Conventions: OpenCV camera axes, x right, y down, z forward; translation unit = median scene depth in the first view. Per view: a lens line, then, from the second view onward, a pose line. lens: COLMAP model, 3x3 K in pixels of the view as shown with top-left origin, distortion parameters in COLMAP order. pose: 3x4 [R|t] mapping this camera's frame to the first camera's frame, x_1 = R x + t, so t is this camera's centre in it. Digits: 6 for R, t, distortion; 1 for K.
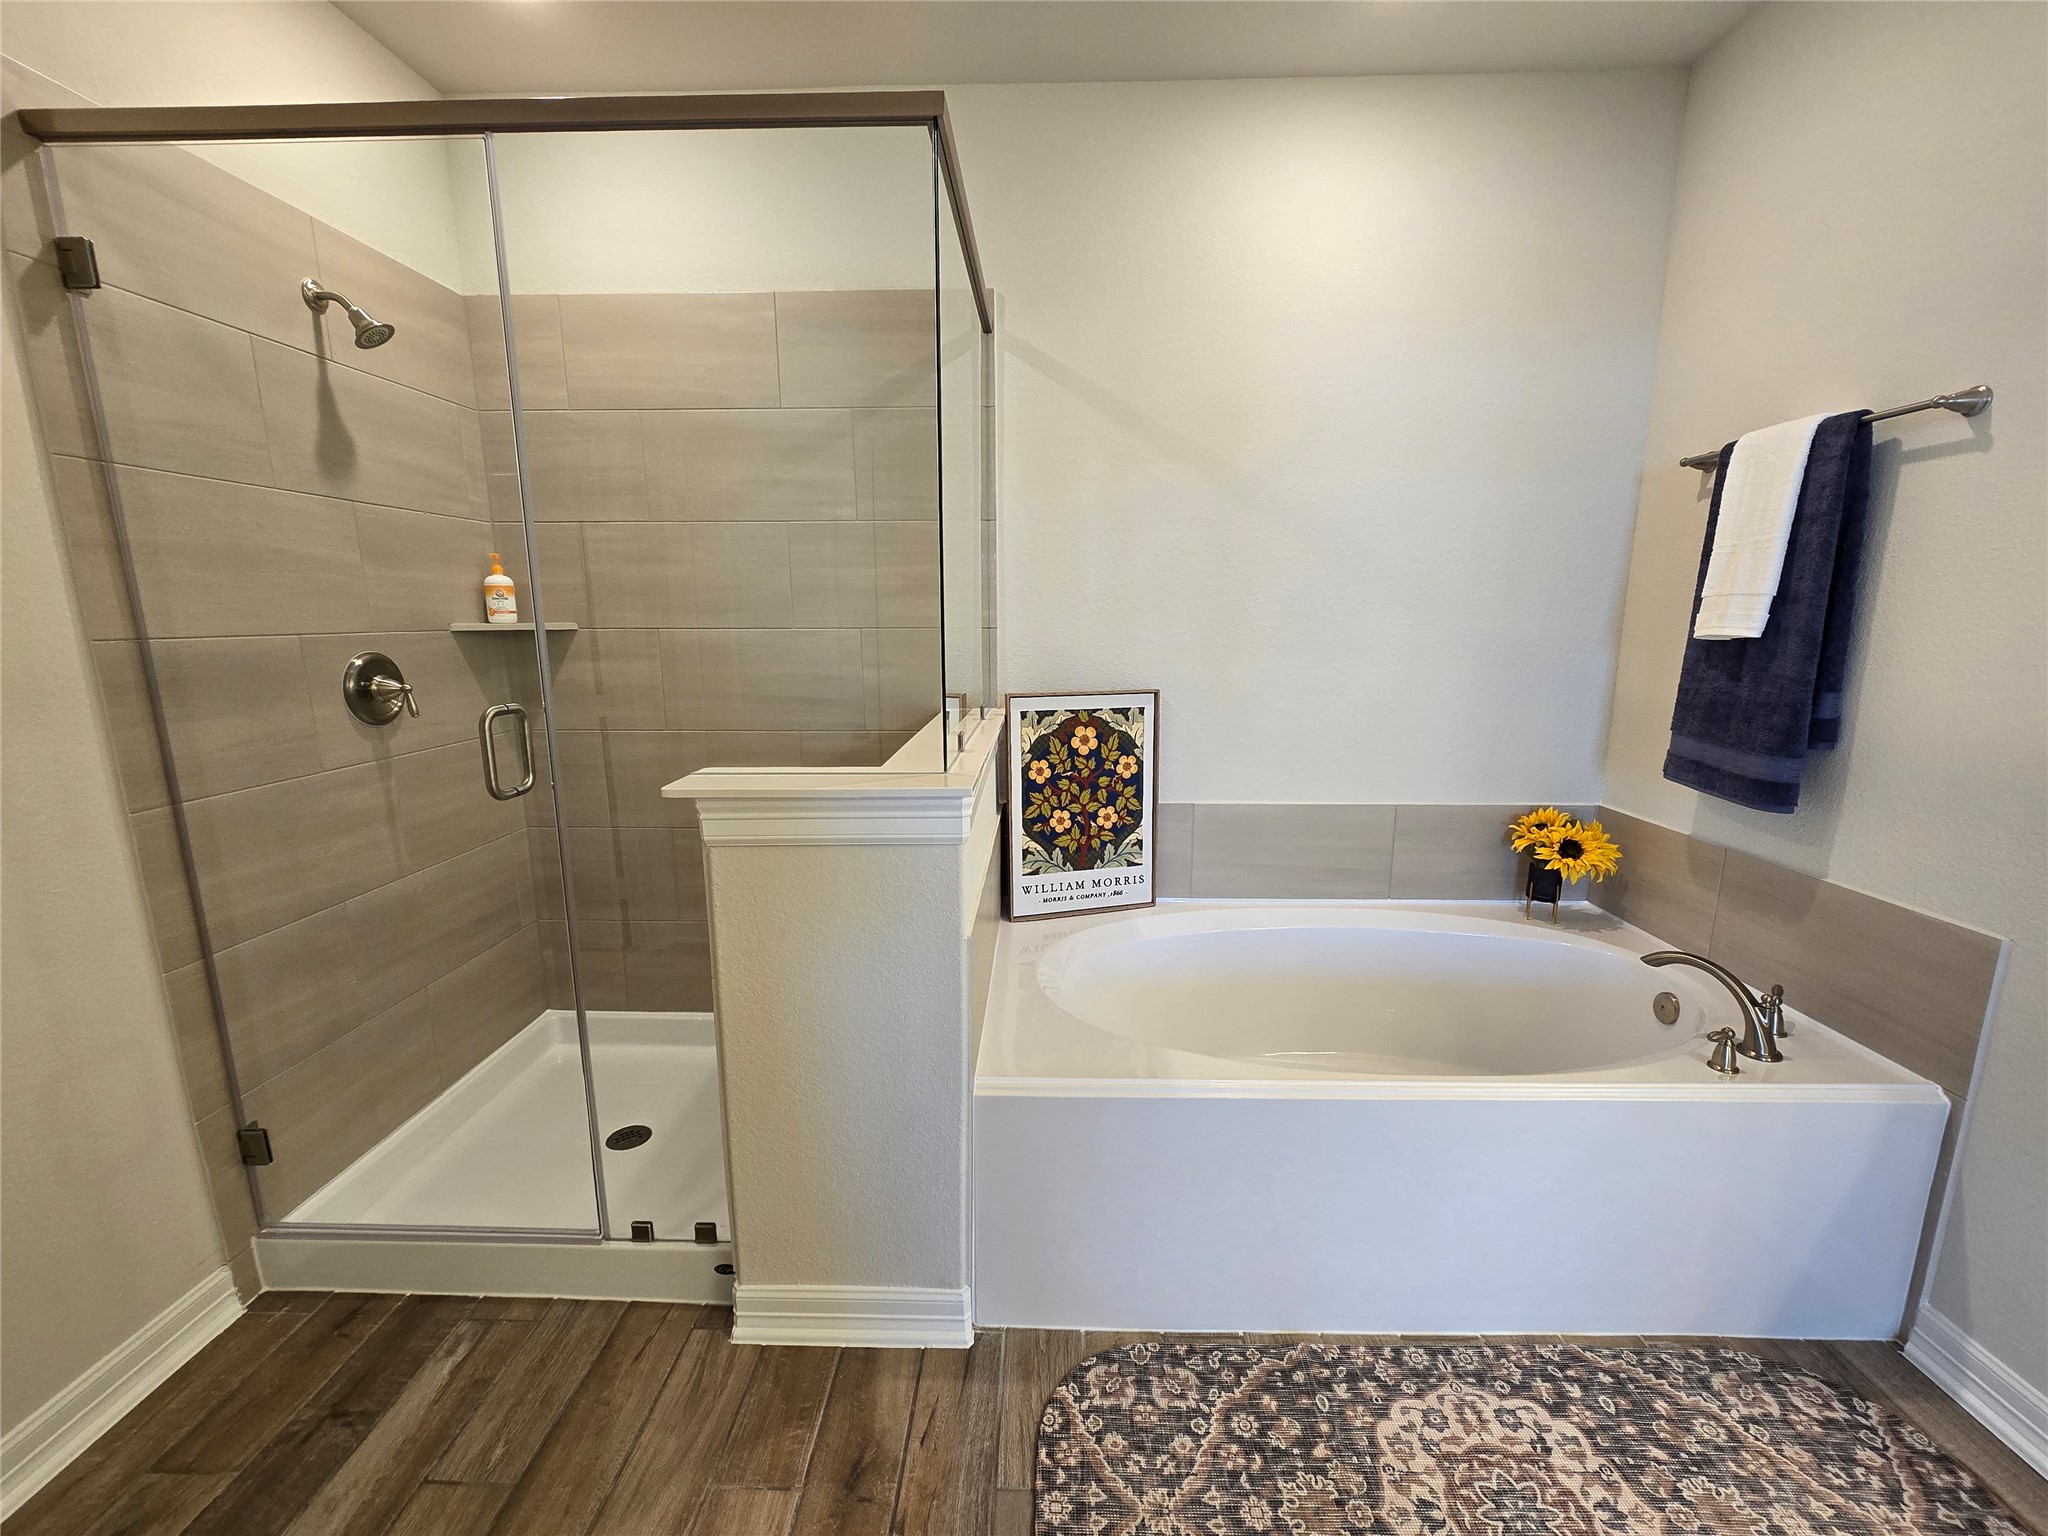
lens RADIAL K [[840.1, 0, 1031.1], [0, 840.1, 773.0], [0, 0, 1]] dist [-0.004320, 0.000403]
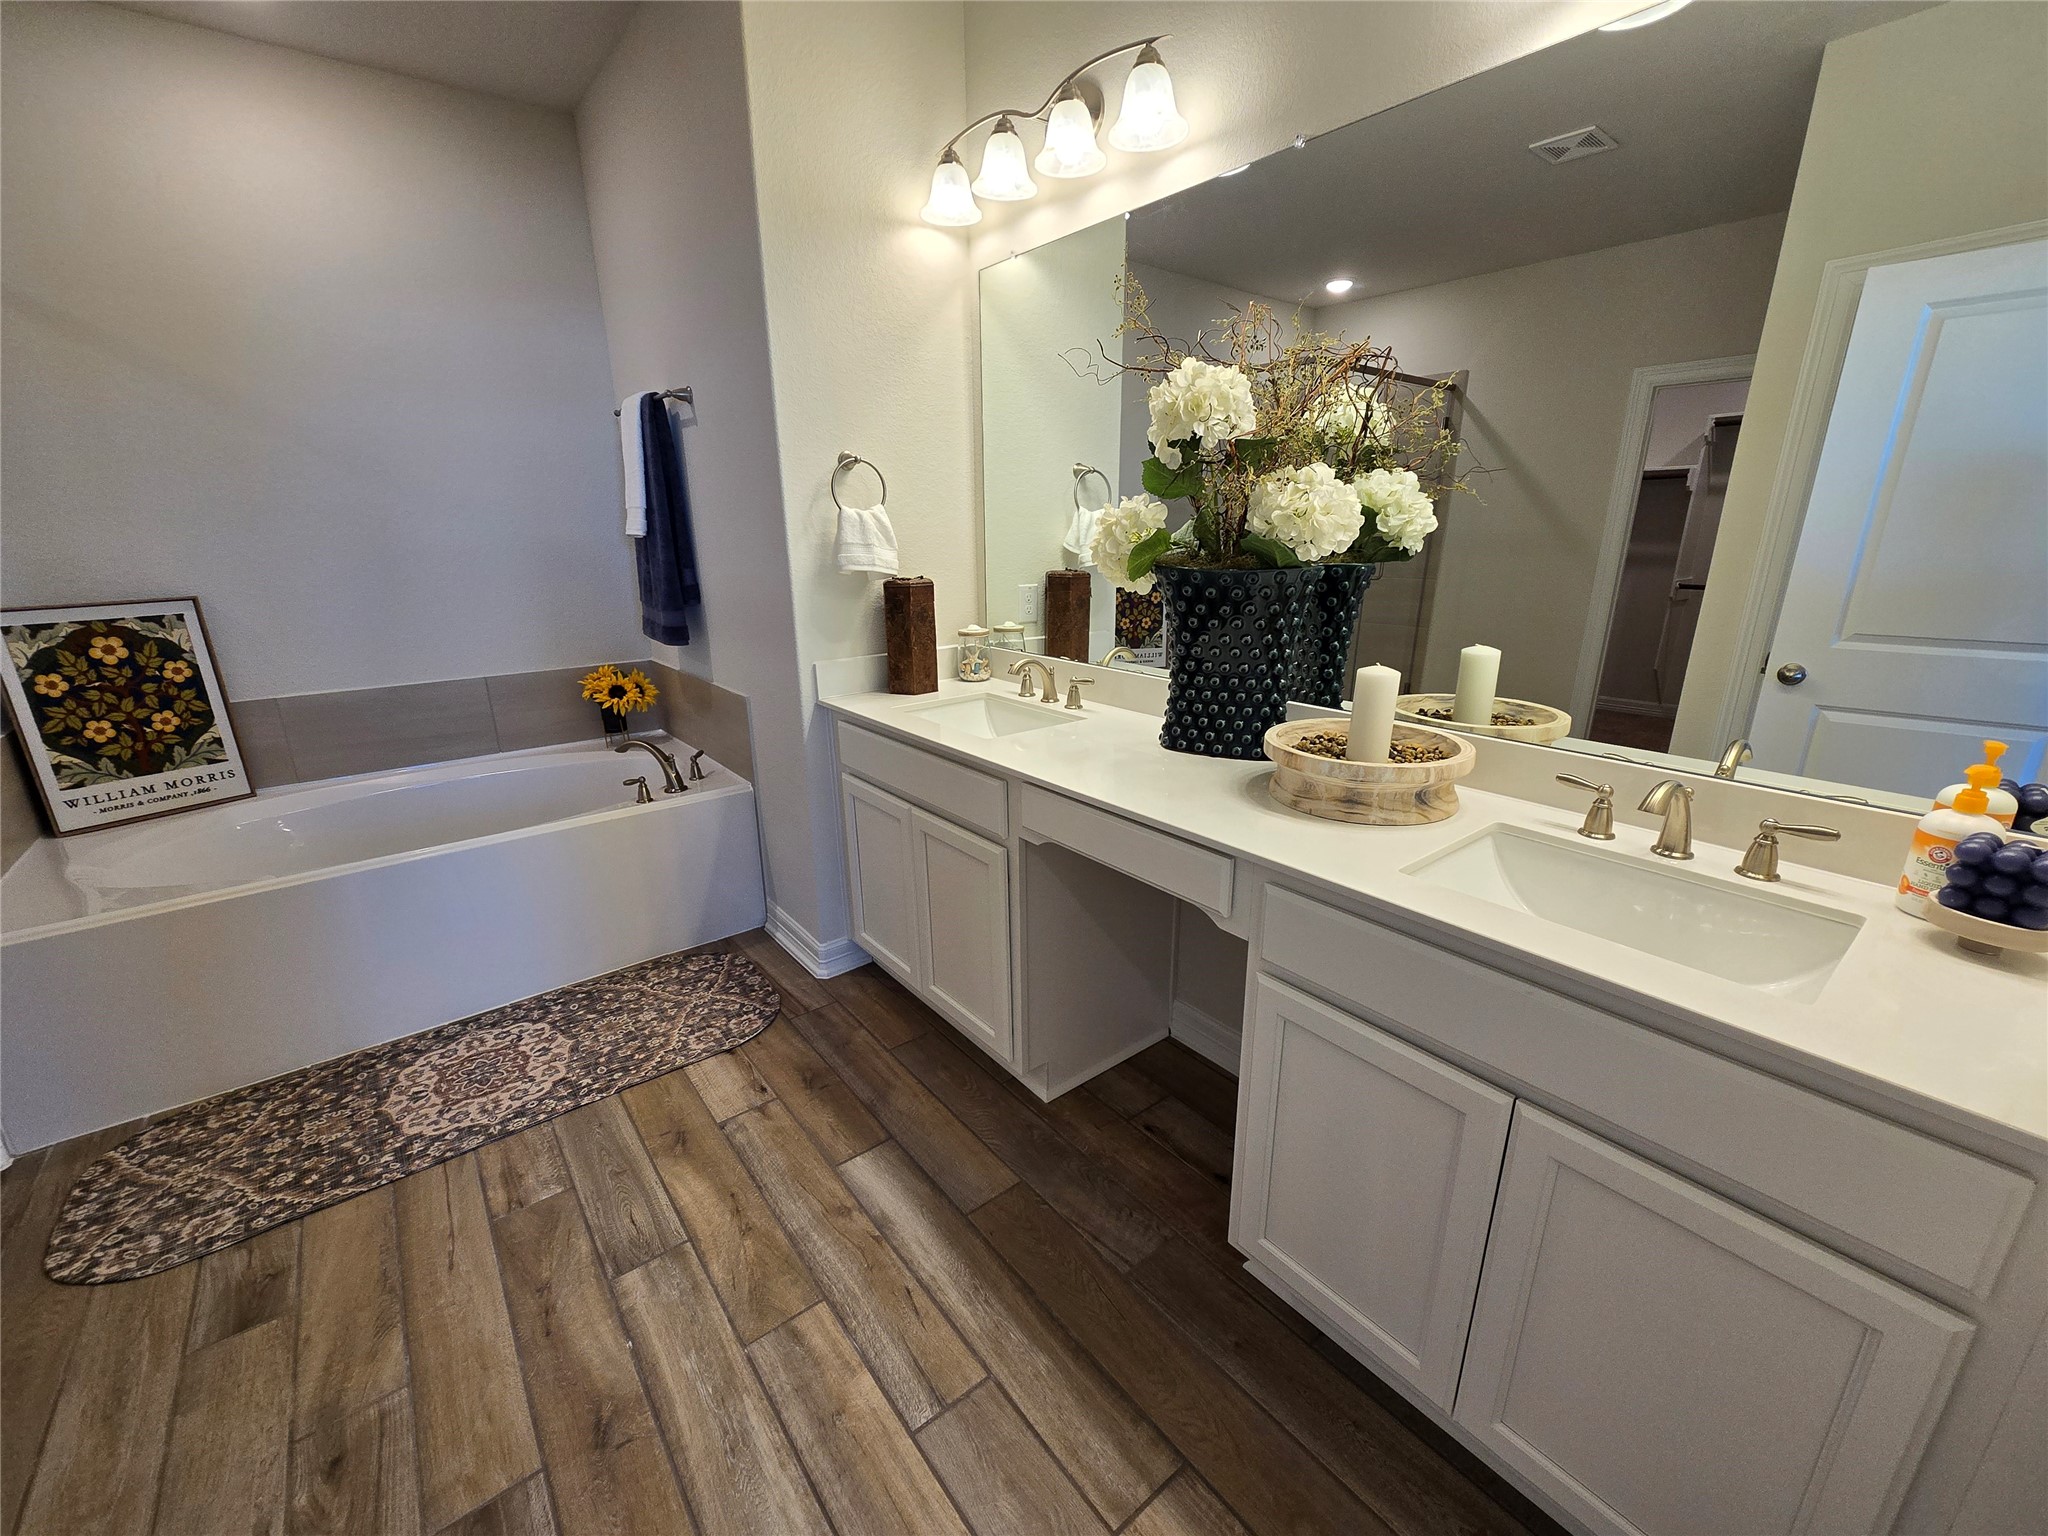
lens RADIAL K [[840.1, 0, 1031.1], [0, 840.1, 773.0], [0, 0, 1]] dist [-0.004320, 0.000403]
pose [[0.766055, -0.190484, 0.613901, 0.280014], [0.126205, 0.981064, 0.146924, 0.104241], [-0.630263, -0.035075, 0.775589, -0.533592]]
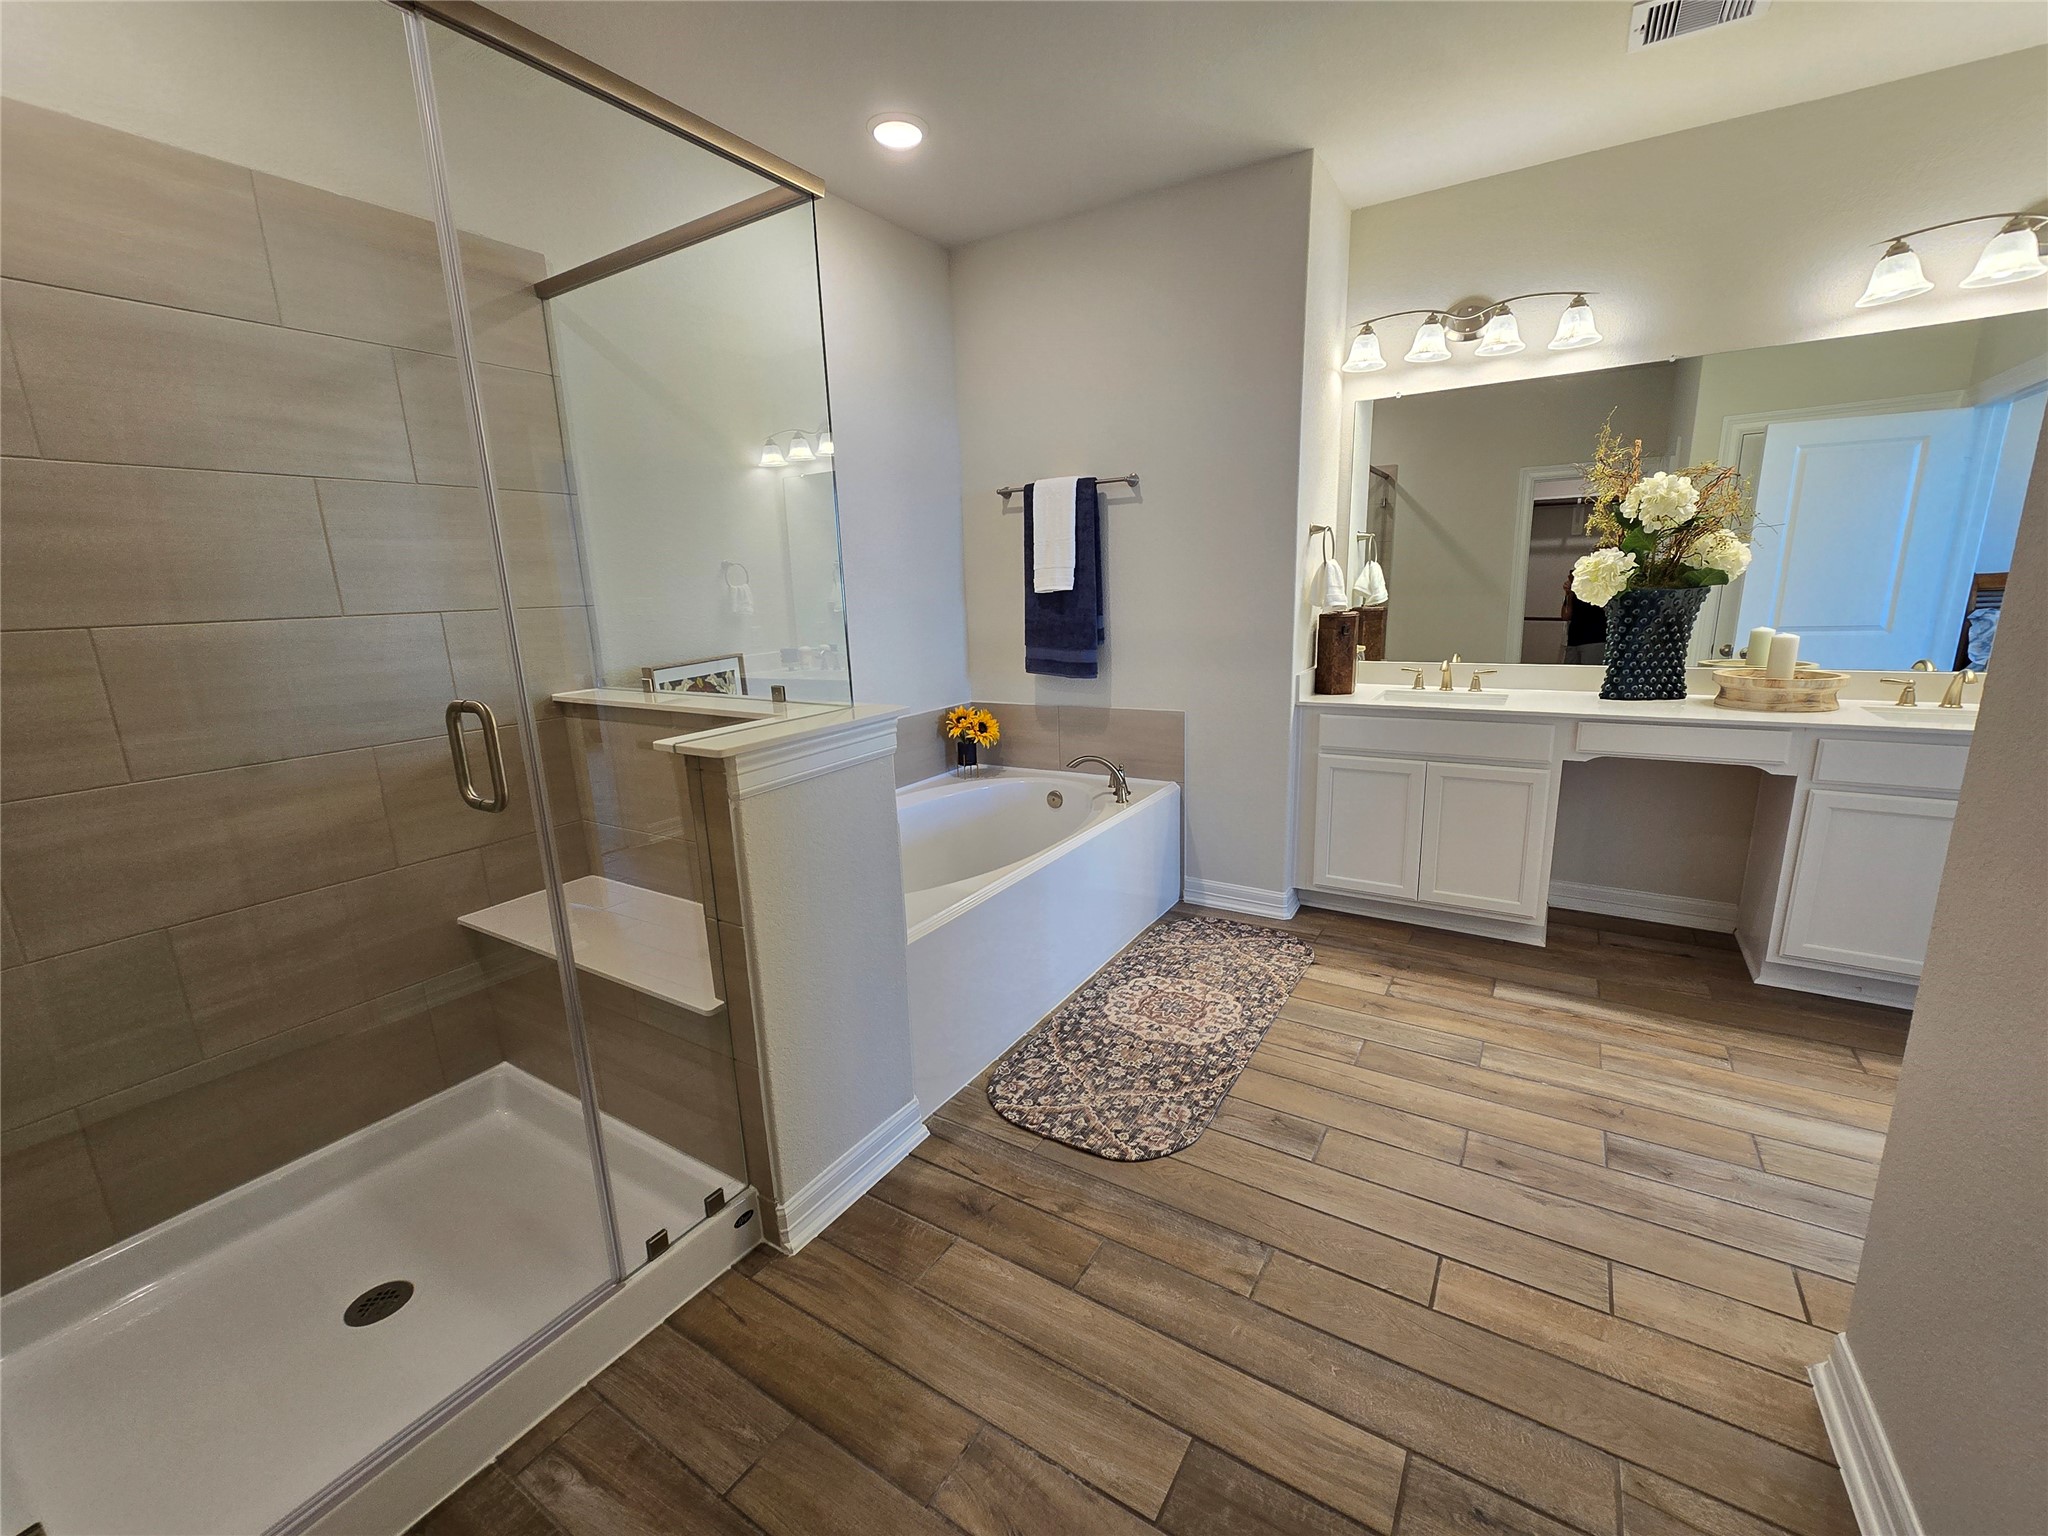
lens RADIAL K [[846.0, 0, 1032.9], [0, 846.0, 771.9], [0, 0, 1]] dist [-0.001748, -0.000445]
pose [[0.504775, -0.203056, 0.839029, -0.681784], [0.191268, 0.974092, 0.120672, -0.004043], [-0.841795, 0.099567, 0.530535, 0.062575]]
